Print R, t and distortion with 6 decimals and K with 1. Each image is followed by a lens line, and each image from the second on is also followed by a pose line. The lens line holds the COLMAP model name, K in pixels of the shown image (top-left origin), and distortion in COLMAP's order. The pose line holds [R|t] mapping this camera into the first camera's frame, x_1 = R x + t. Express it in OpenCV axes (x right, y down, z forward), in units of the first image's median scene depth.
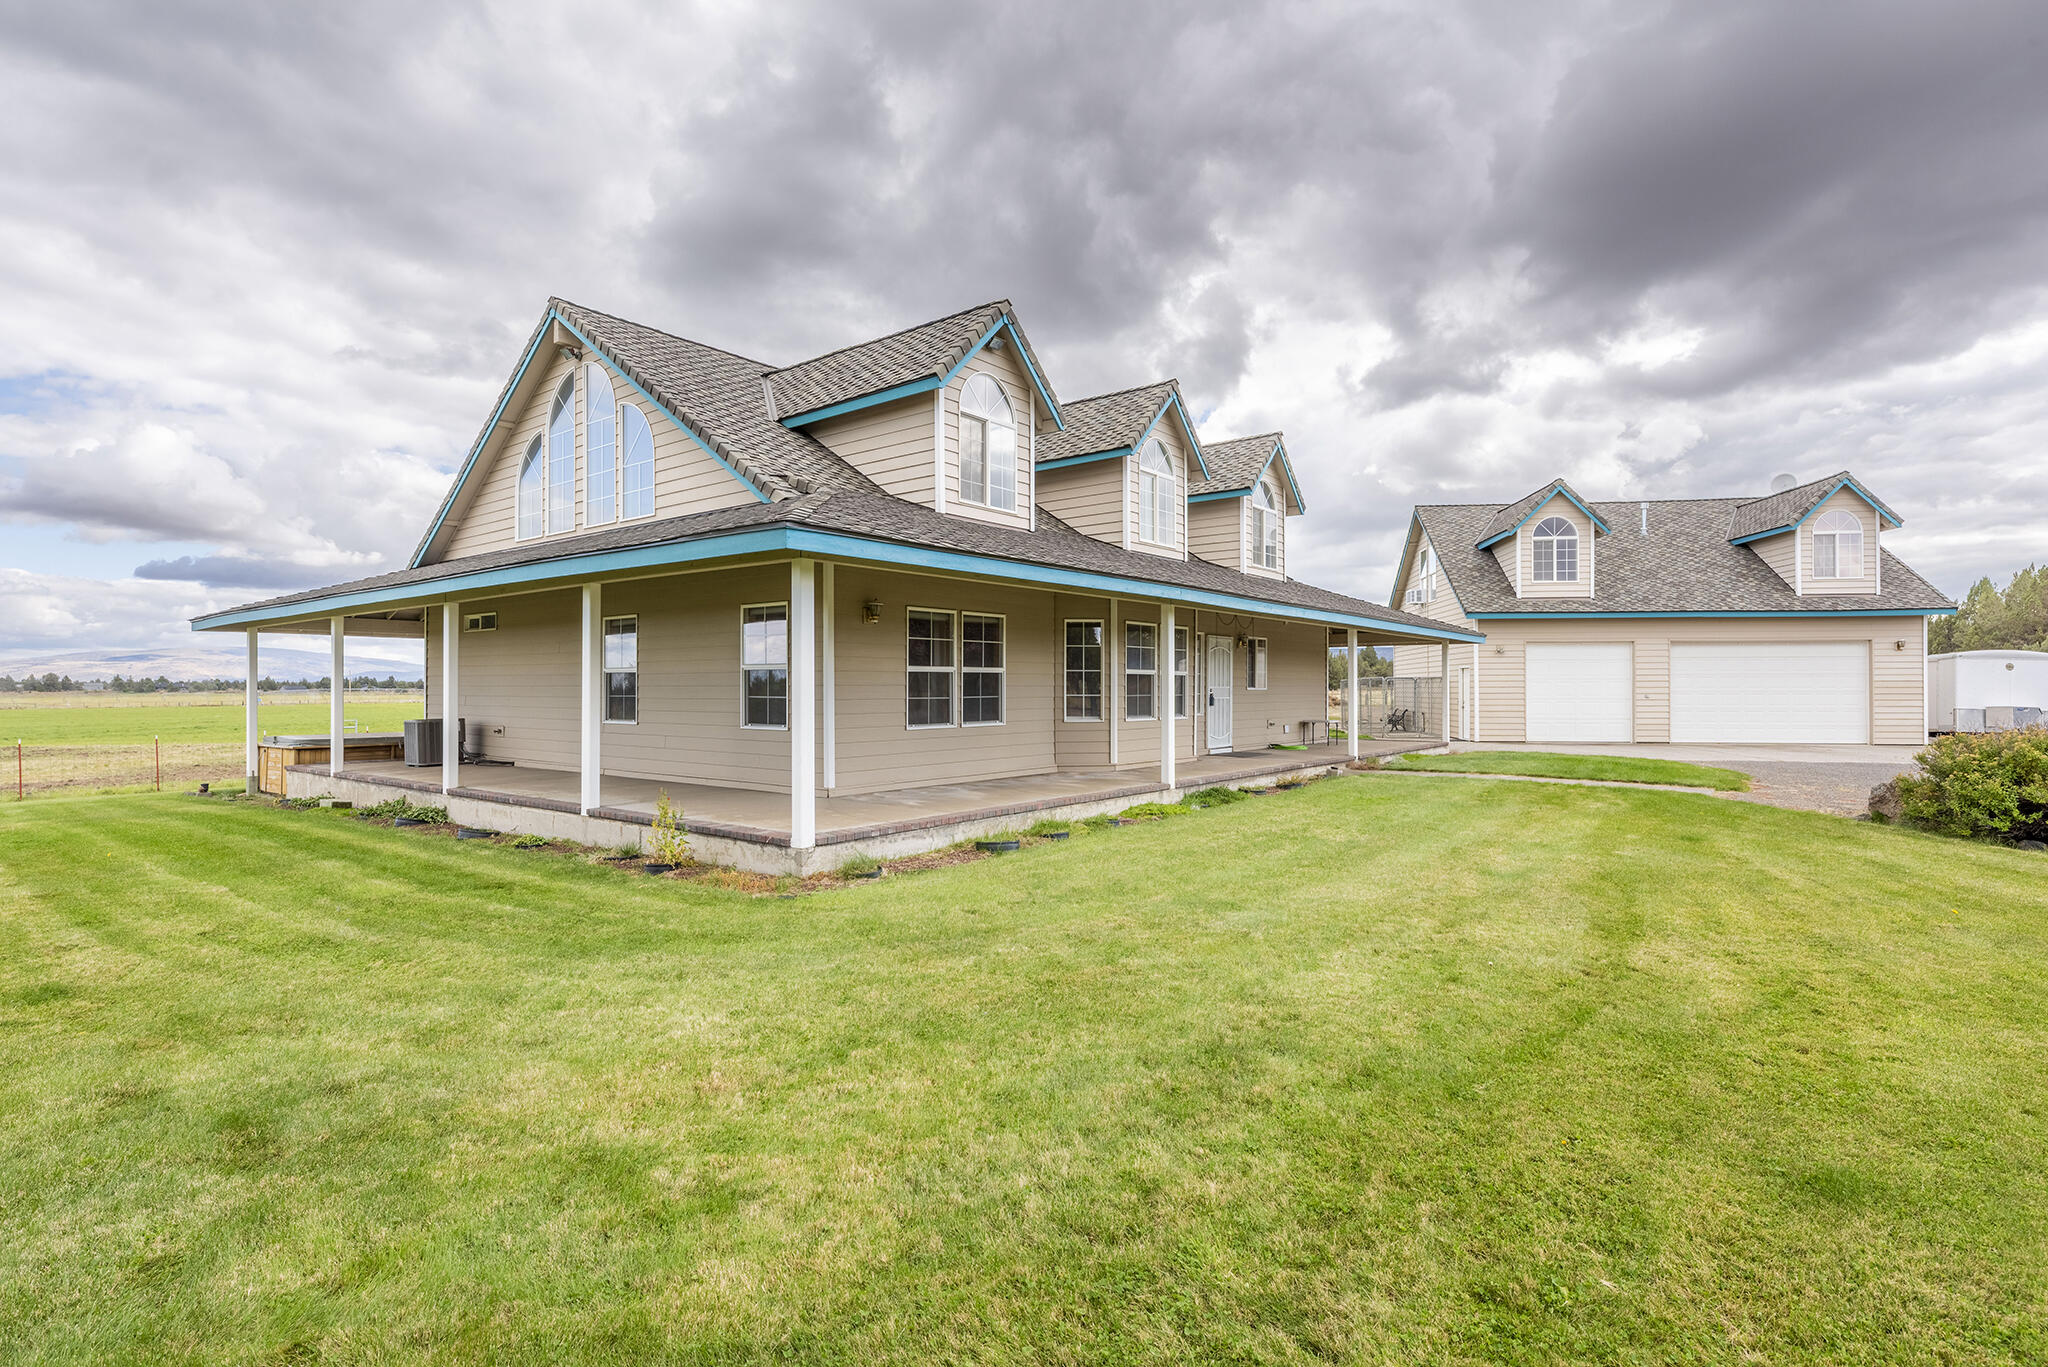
lens RADIAL K [[1075.2, 0, 1023.6], [0, 1075.2, 692.5], [0, 0, 1]] dist [0.004992, -0.000007]
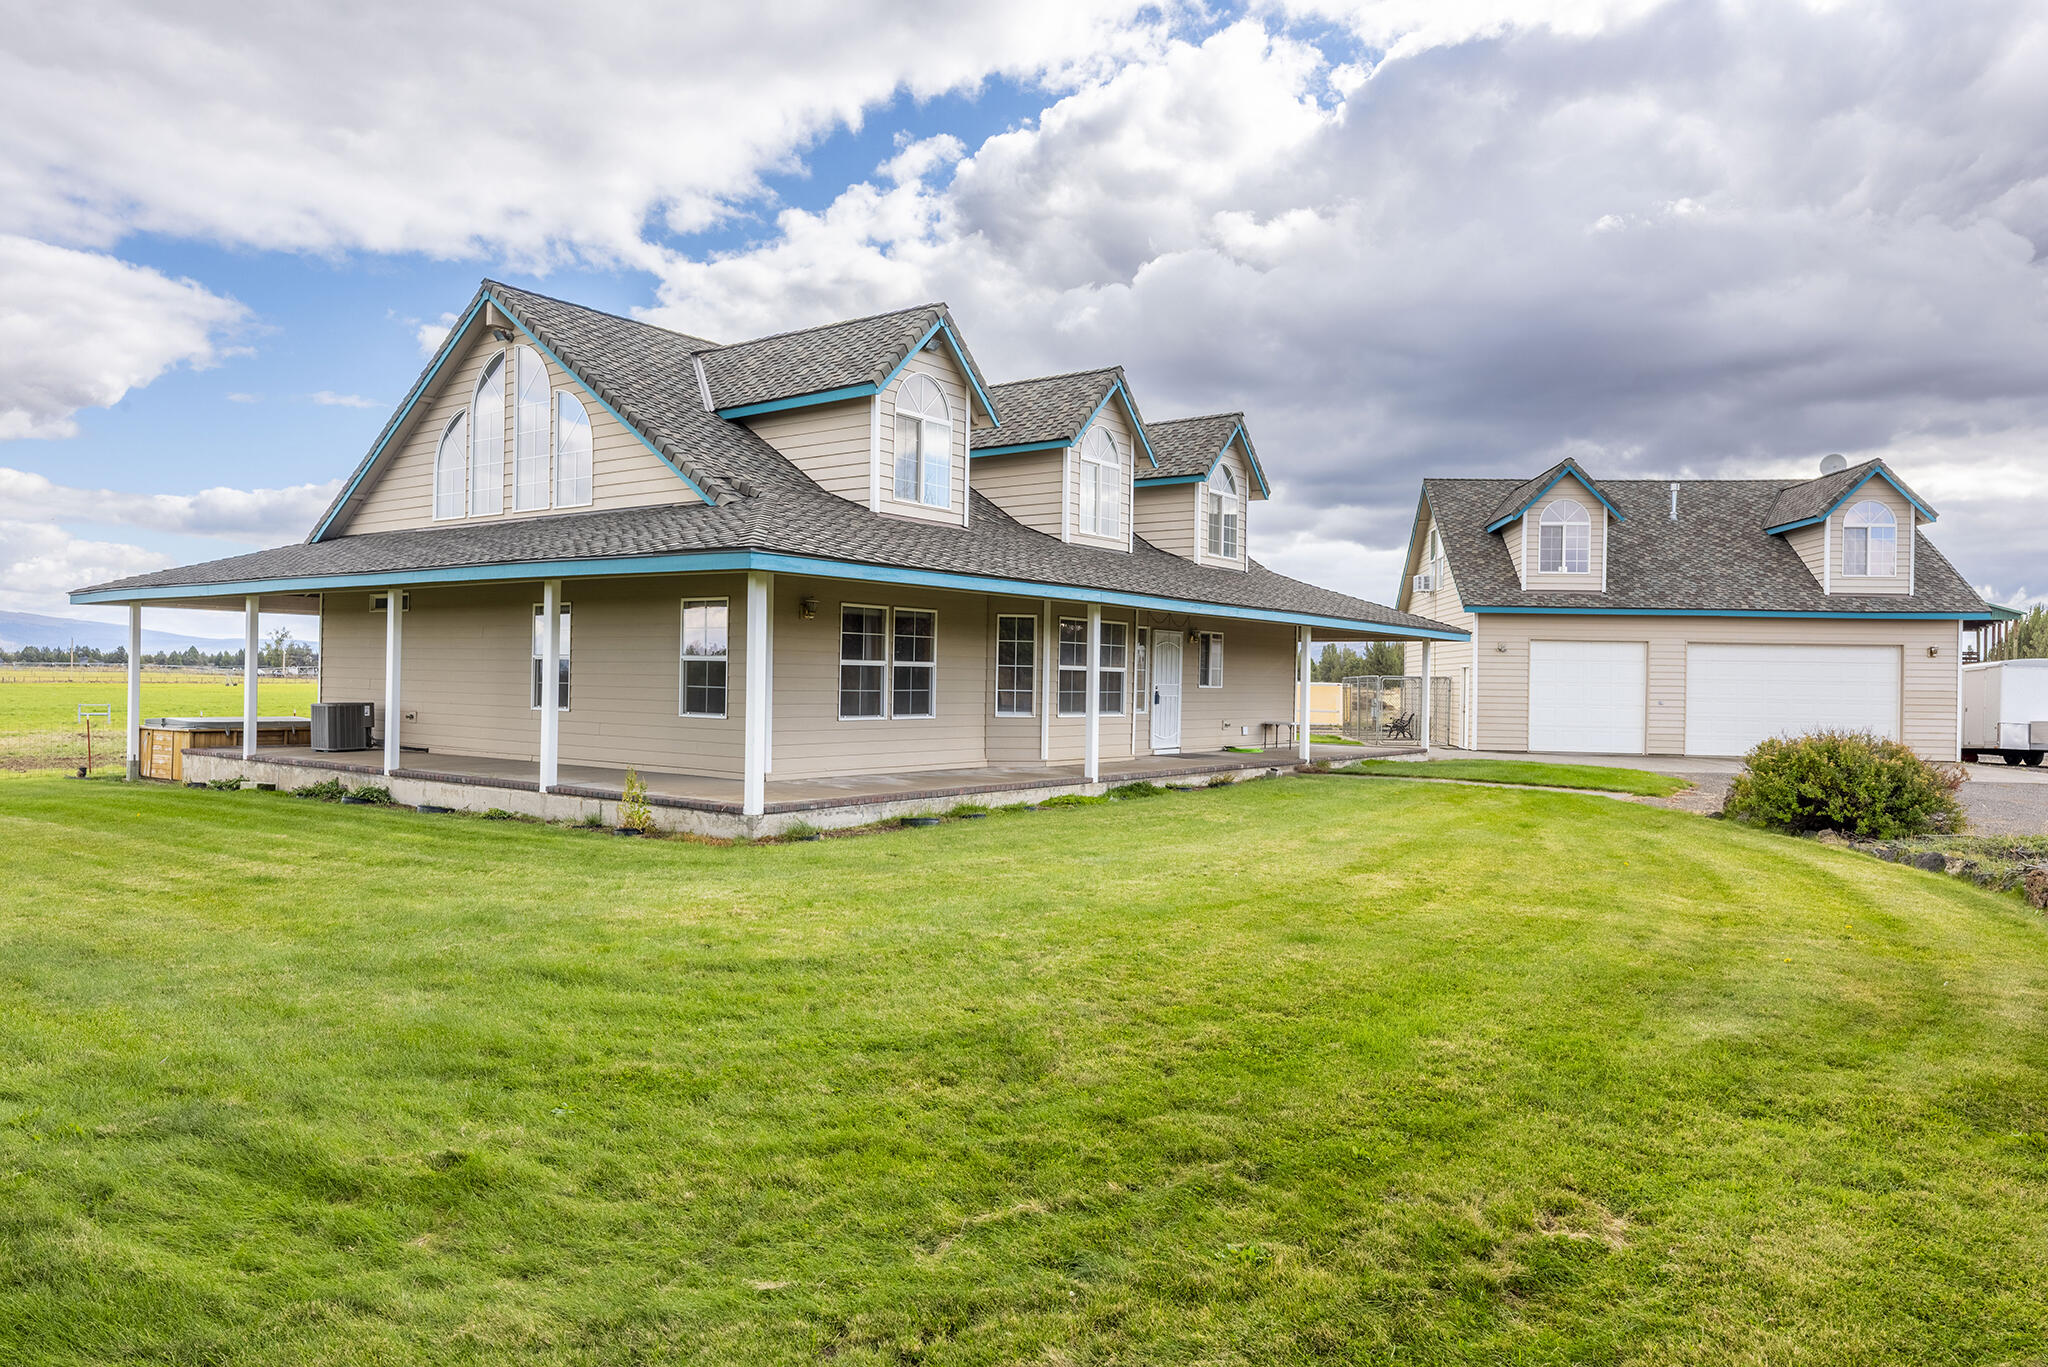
lens RADIAL K [[1435.3, 0, 1025.0], [0, 1435.3, 685.0], [0, 0, 1]] dist [0.005945, 0.000817]
pose [[0.999369, 0.018271, 0.030466, 0.024443], [-0.018268, 0.999833, -0.000384, -0.002191], [-0.030468, -0.000173, 0.999536, -0.334692]]
